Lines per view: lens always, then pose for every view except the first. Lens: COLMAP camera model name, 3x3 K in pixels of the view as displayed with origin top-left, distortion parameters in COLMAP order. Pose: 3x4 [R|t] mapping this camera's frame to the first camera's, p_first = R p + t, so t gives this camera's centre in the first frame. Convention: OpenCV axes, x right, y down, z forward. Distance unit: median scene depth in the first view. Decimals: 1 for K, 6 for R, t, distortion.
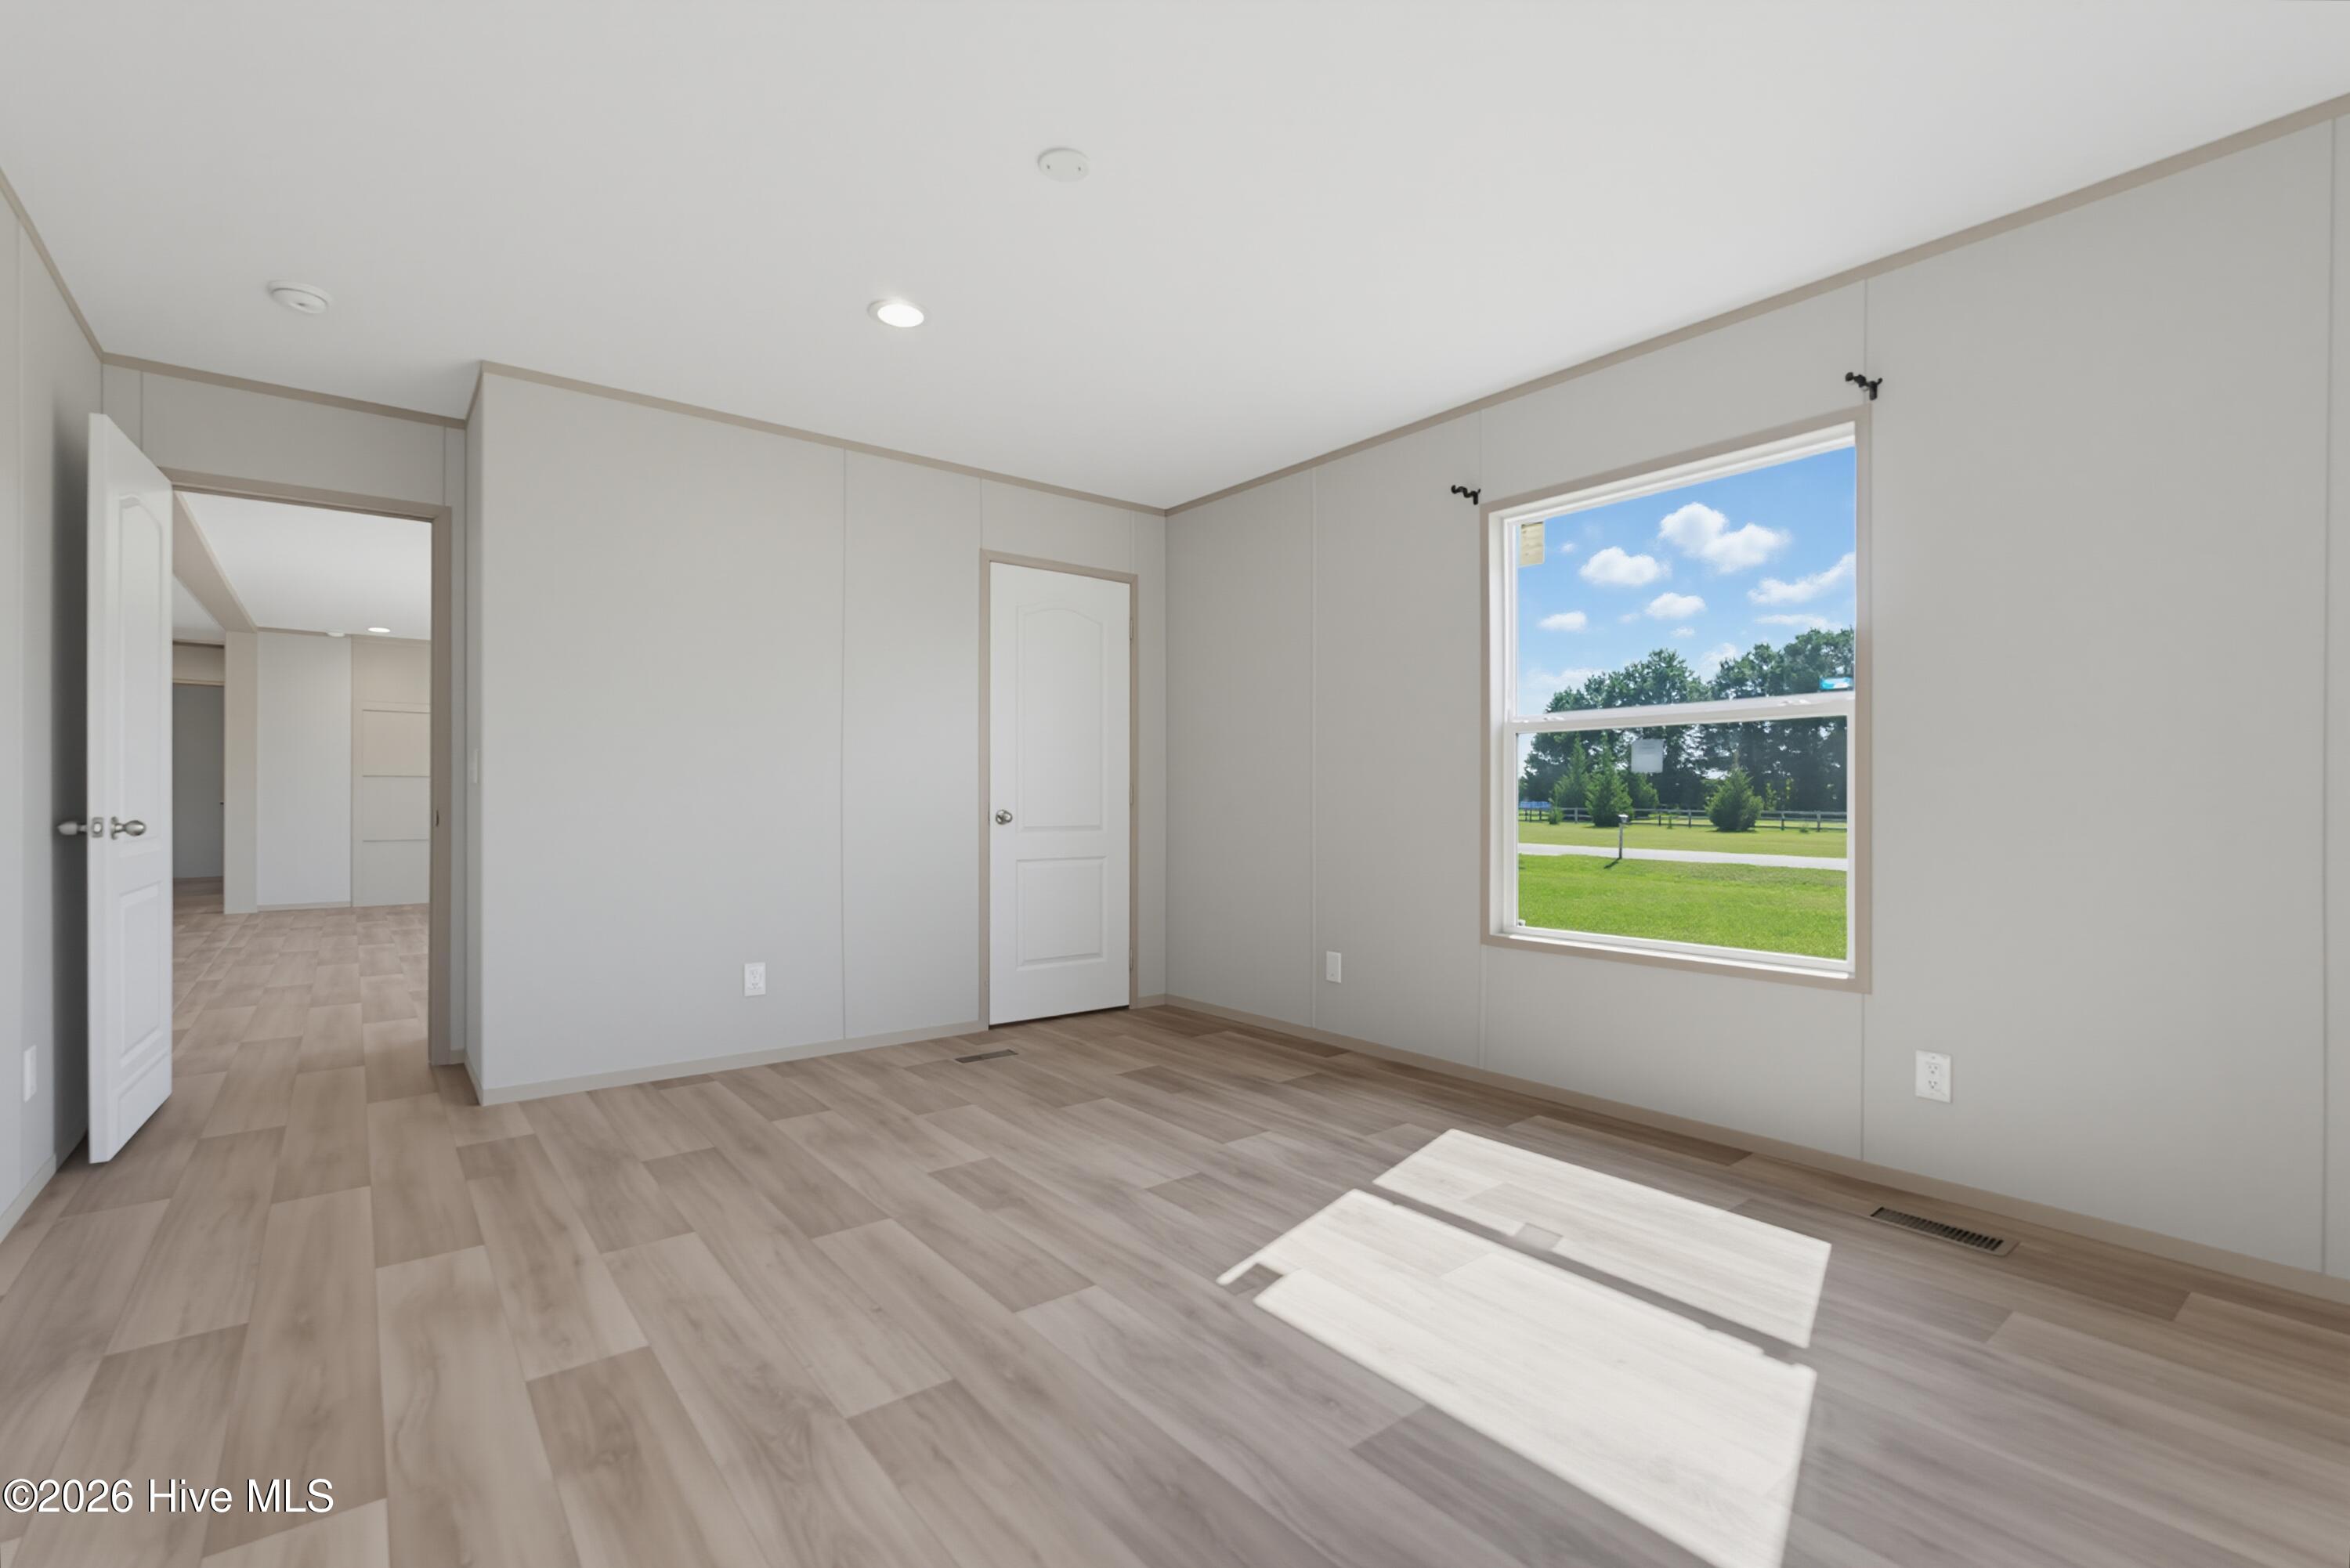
lens RADIAL K [[1045.1, 0, 1170.2], [0, 1045.1, 799.7], [0, 0, 1]] dist [0.008588, -0.000925]
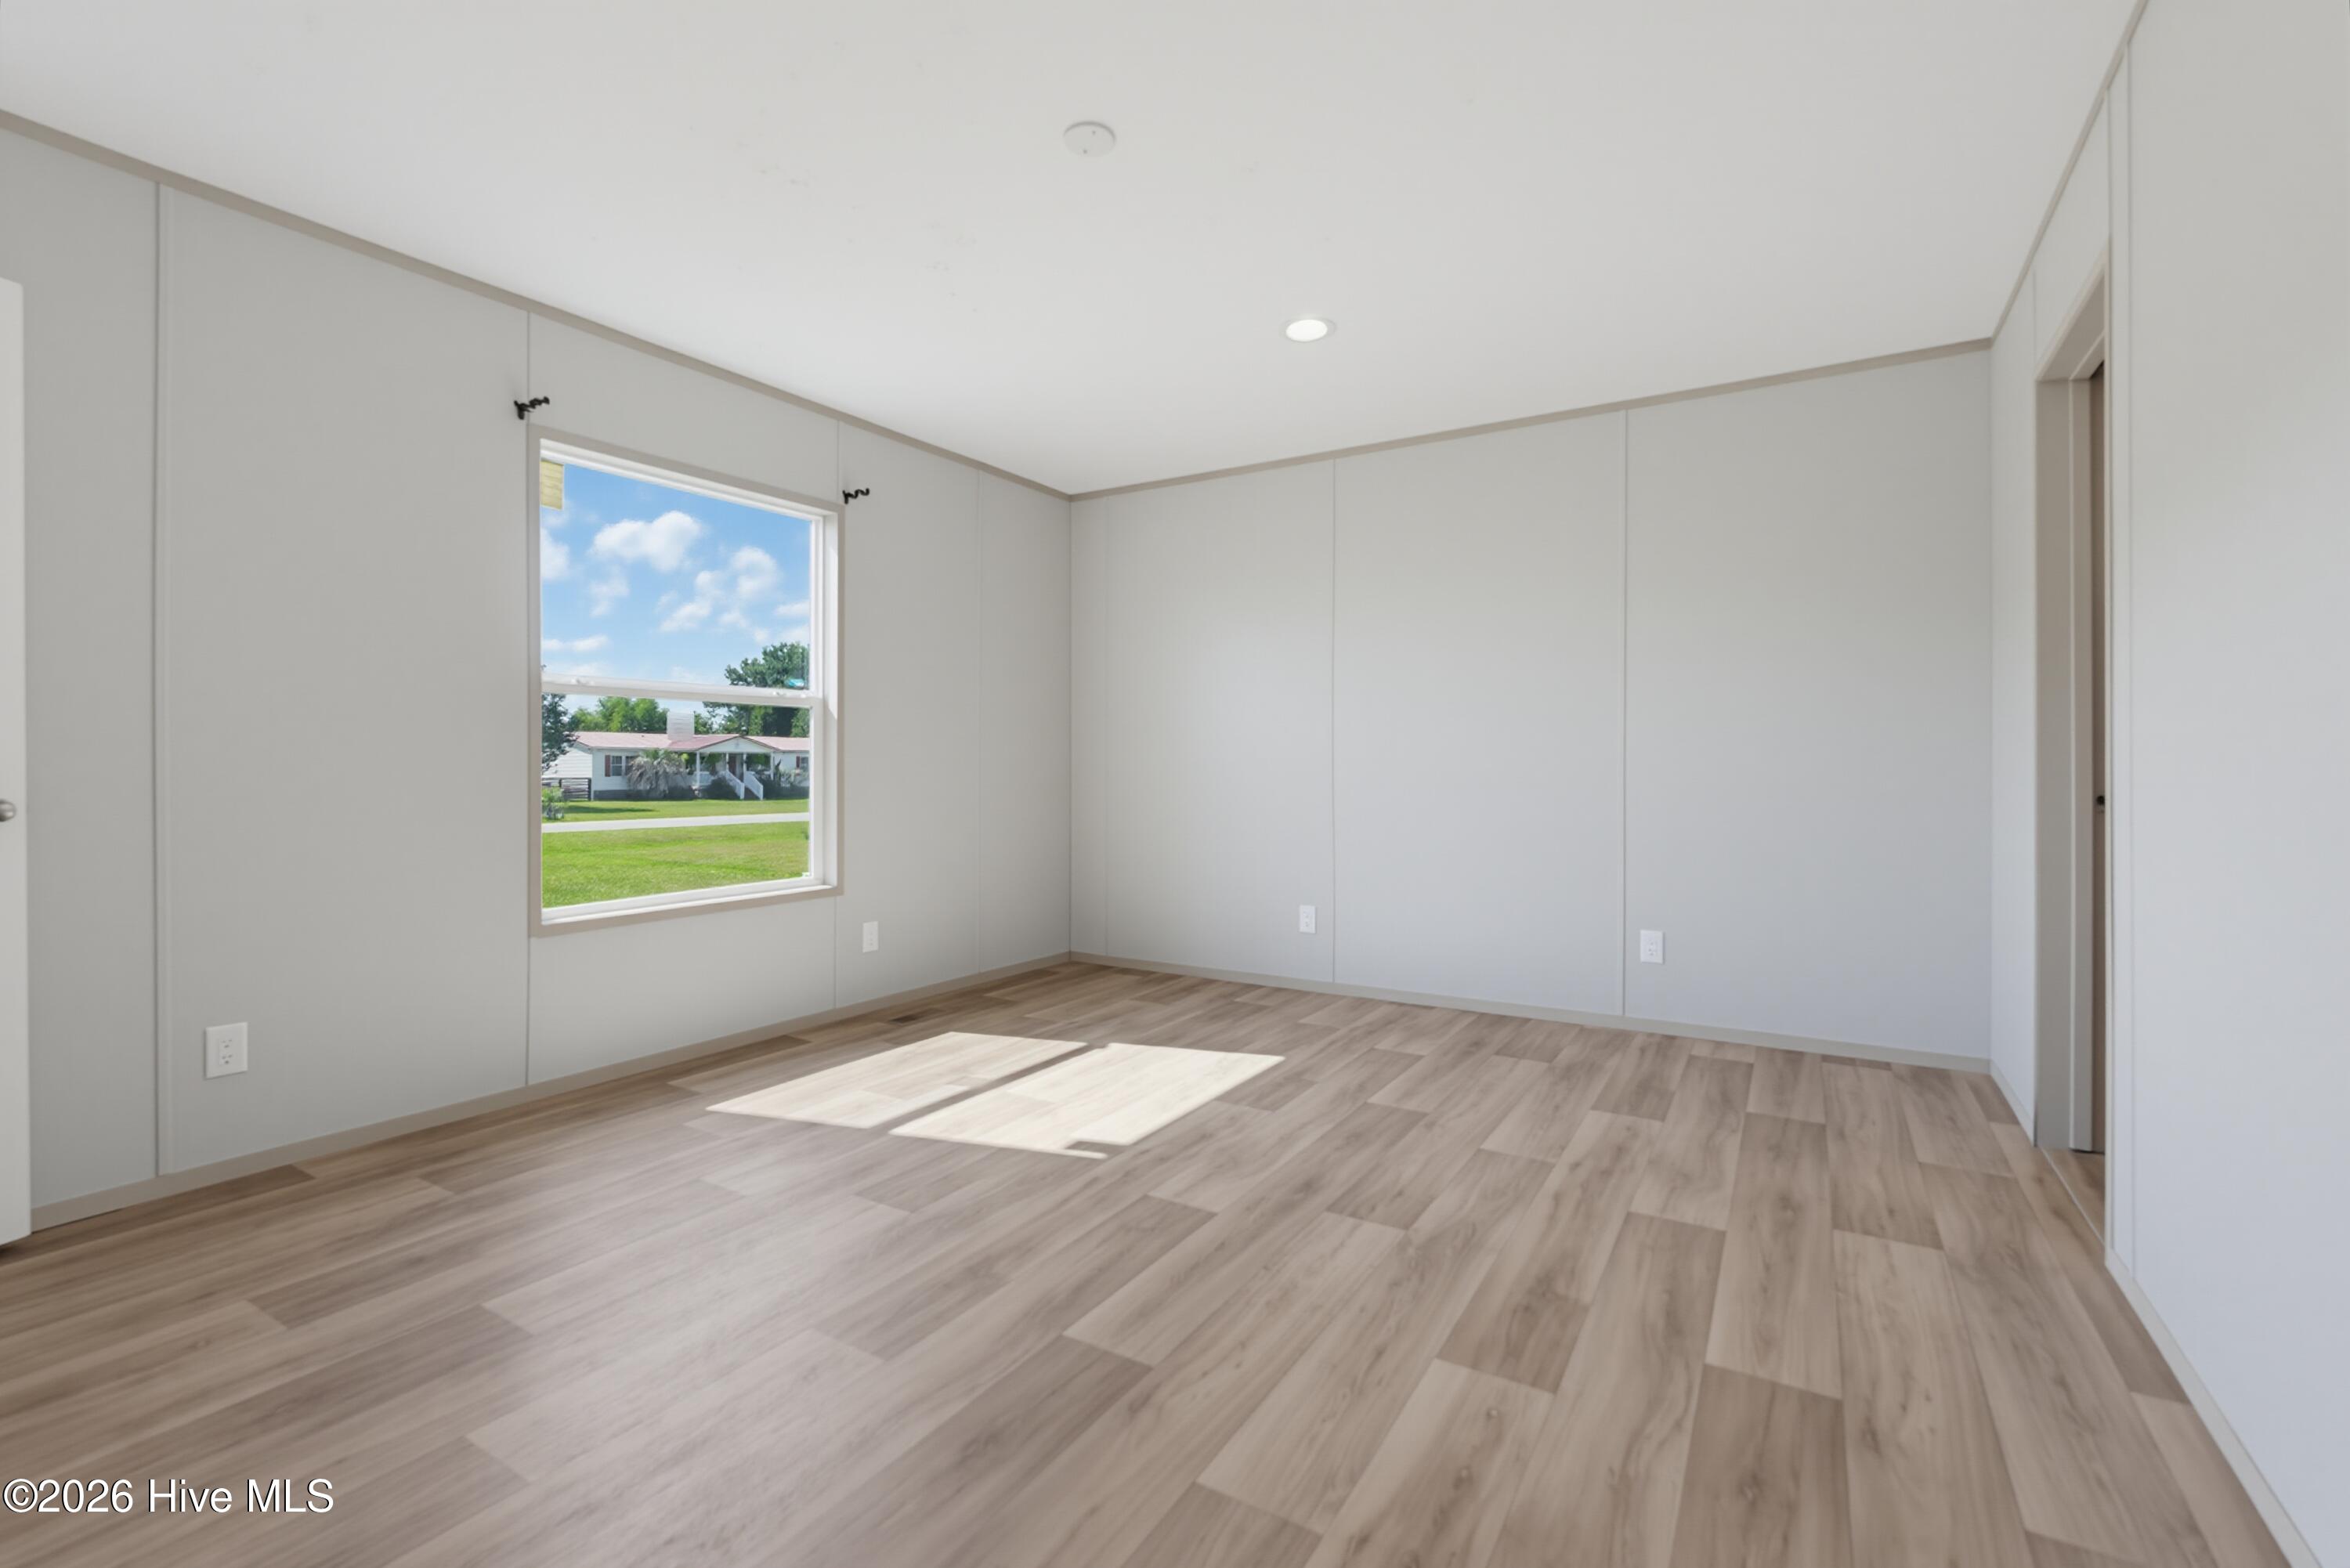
lens RADIAL K [[1012.5, 0, 1149.0], [0, 1012.5, 842.9], [0, 0, 1]] dist [0.001363, 0.000672]
pose [[-0.328298, -0.072913, 0.941756, -1.013986], [0.000528, 0.997002, 0.077375, -0.005507], [-0.944574, 0.025899, -0.327275, 1.258461]]
